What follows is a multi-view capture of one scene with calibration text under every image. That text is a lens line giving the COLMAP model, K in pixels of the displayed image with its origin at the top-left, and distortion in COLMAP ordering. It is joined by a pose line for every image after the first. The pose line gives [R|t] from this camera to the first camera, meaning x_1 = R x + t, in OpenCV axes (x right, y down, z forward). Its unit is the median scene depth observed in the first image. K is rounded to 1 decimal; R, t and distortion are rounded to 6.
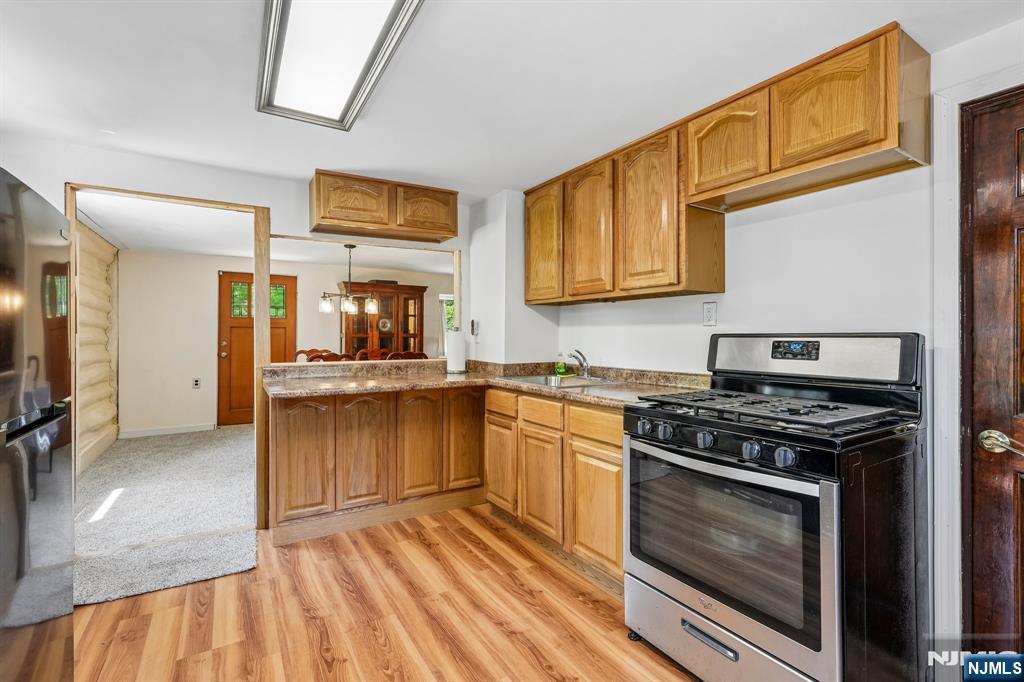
lens RADIAL K [[456.1, 0, 501.7], [0, 456.1, 335.5], [0, 0, 1]] dist [-0.013267, 0.006153]
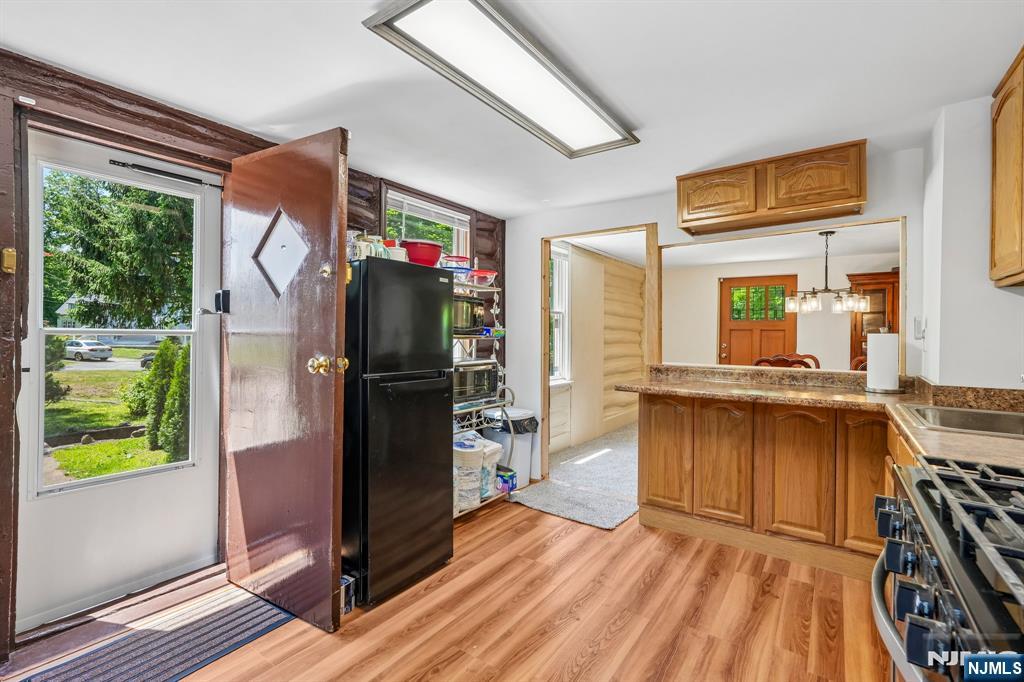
lens RADIAL K [[456.1, 0, 509.0], [0, 456.1, 338.6], [0, 0, 1]] dist [-0.013267, 0.006153]
pose [[0.398040, 0.010904, -0.917303, 0.385651], [-0.010774, 0.999916, 0.007210, -0.000372], [0.917305, 0.007013, 0.398124, 0.230880]]
